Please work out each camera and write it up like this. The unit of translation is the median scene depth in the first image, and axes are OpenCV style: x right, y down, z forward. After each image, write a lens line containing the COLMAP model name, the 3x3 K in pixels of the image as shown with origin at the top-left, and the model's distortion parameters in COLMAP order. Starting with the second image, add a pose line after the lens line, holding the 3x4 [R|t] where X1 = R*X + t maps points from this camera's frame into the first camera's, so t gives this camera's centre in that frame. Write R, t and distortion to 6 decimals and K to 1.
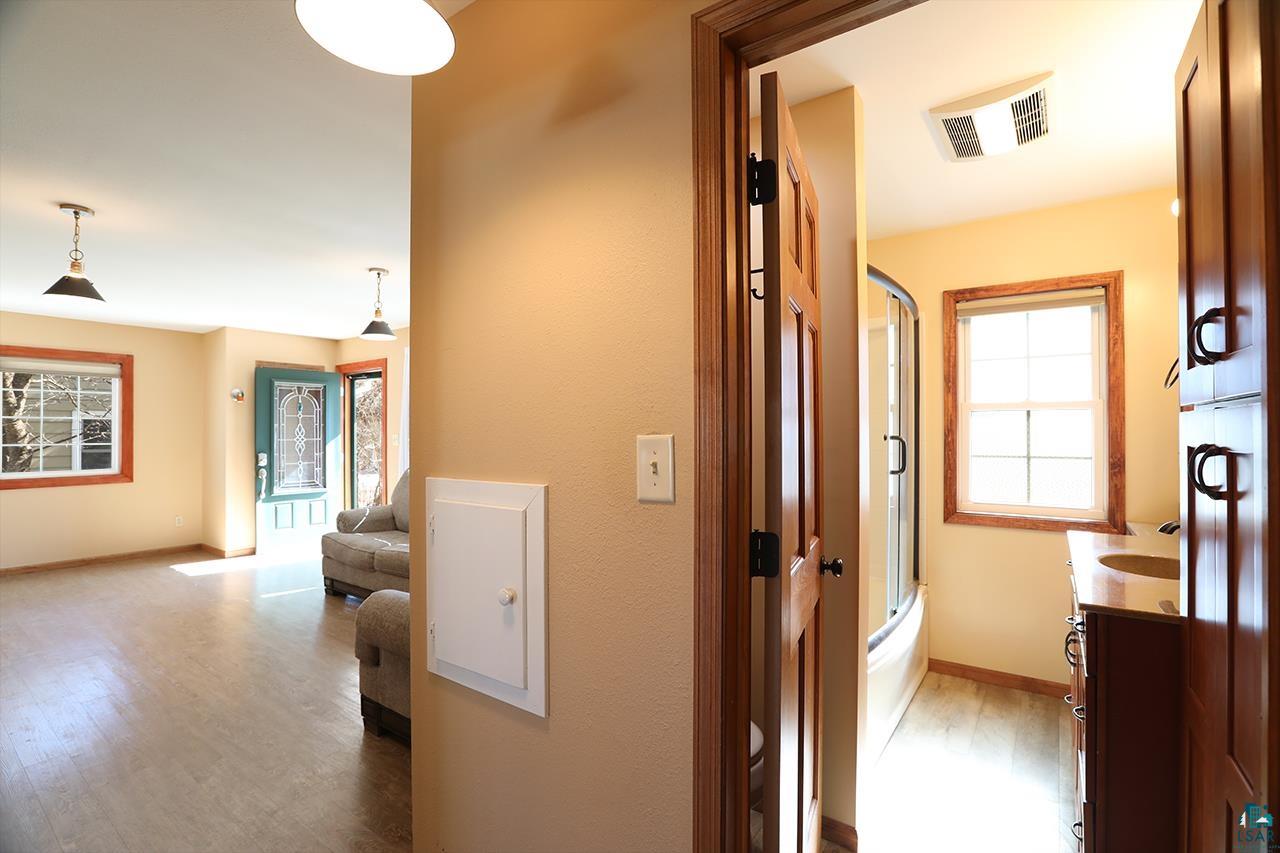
lens RADIAL K [[578.9, 0, 637.4], [0, 578.9, 427.6], [0, 0, 1]] dist [-0.043185, 0.012472]
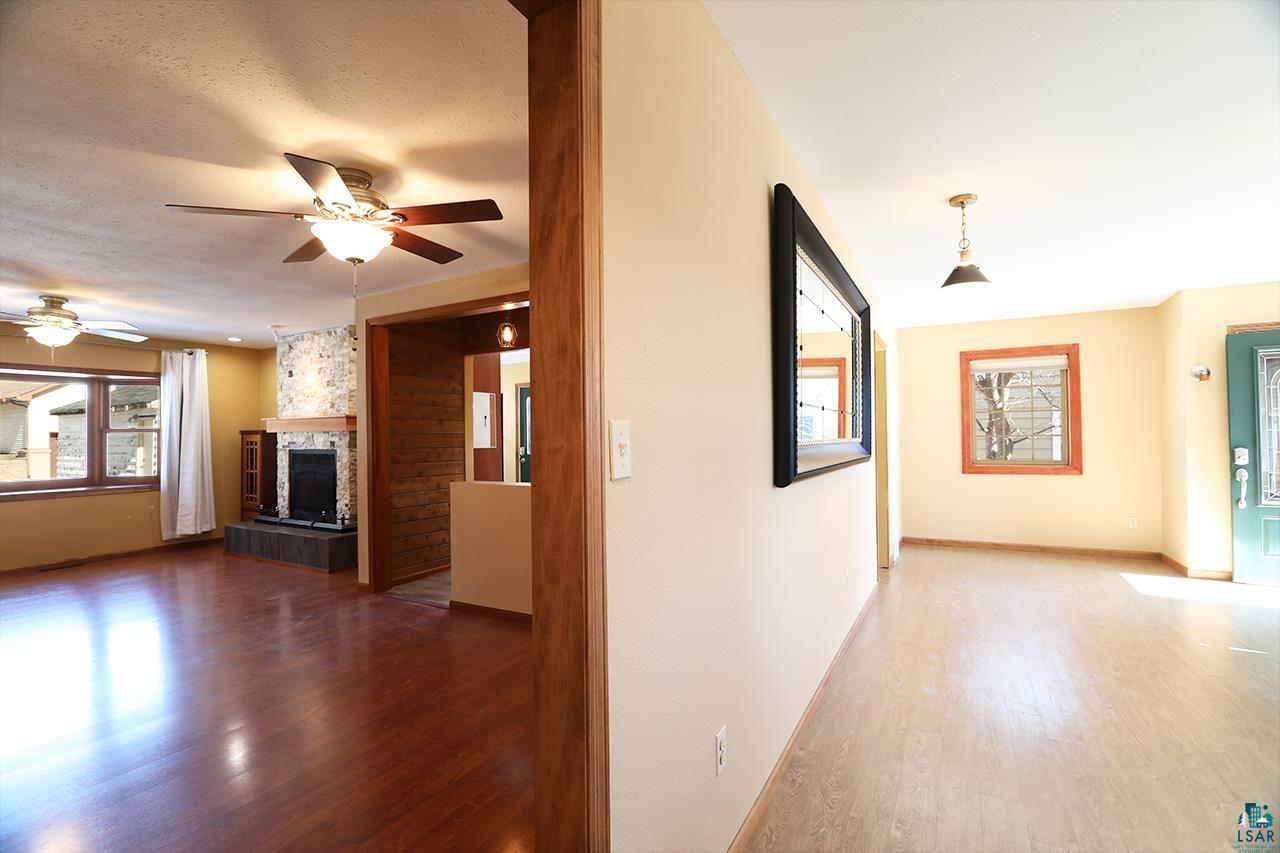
lens RADIAL K [[578.9, 0, 641.0], [0, 578.9, 426.9], [0, 0, 1]] dist [-0.043185, 0.012472]
pose [[0.119427, -0.014587, -0.992736, -0.047722], [0.018328, 0.999754, -0.012485, 0.025732], [0.992674, -0.016704, 0.119665, 0.275914]]
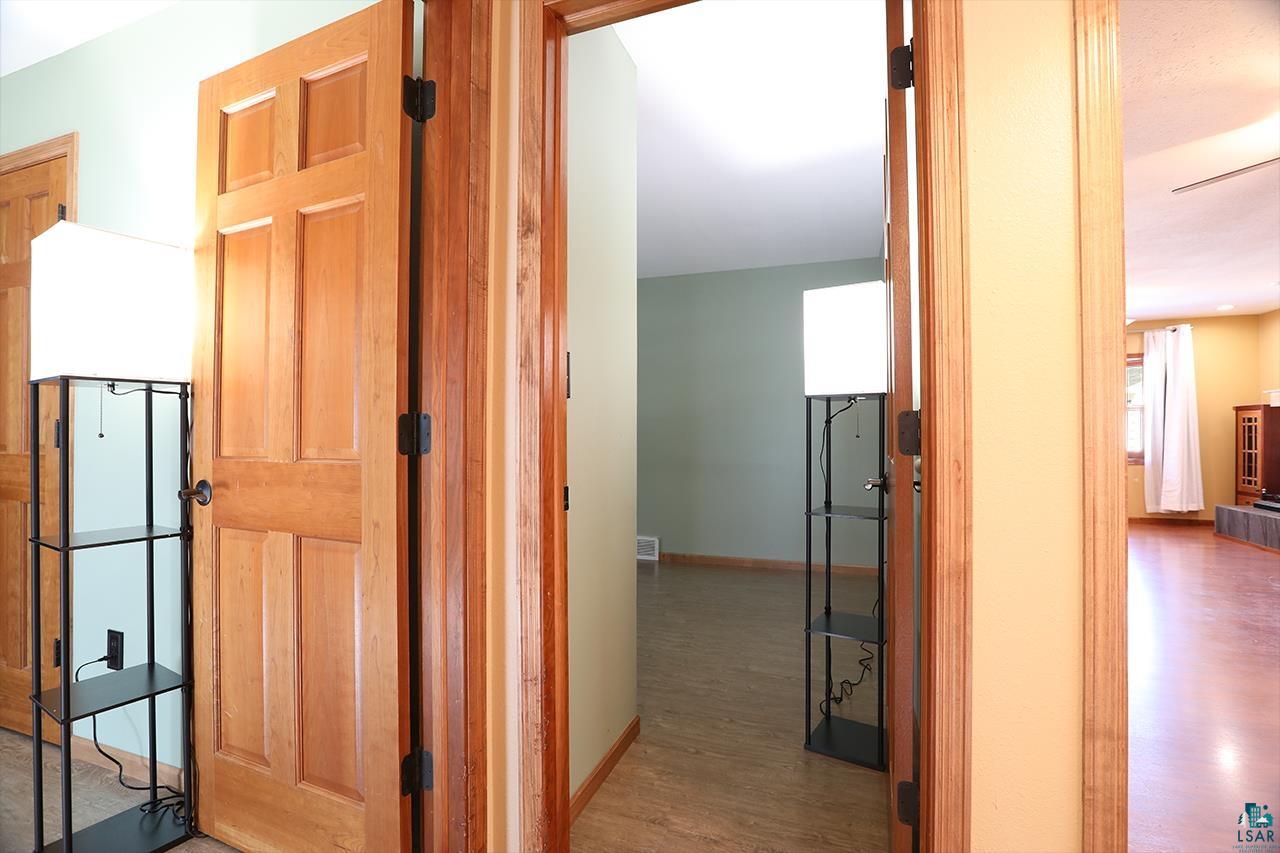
lens RADIAL K [[578.9, 0, 637.1], [0, 578.9, 427.1], [0, 0, 1]] dist [-0.043185, 0.012472]
pose [[-0.964269, -0.000776, -0.264926, 0.152527], [0.003749, 0.999856, -0.016576, 0.084621], [0.264900, -0.016977, -0.964126, 0.350918]]
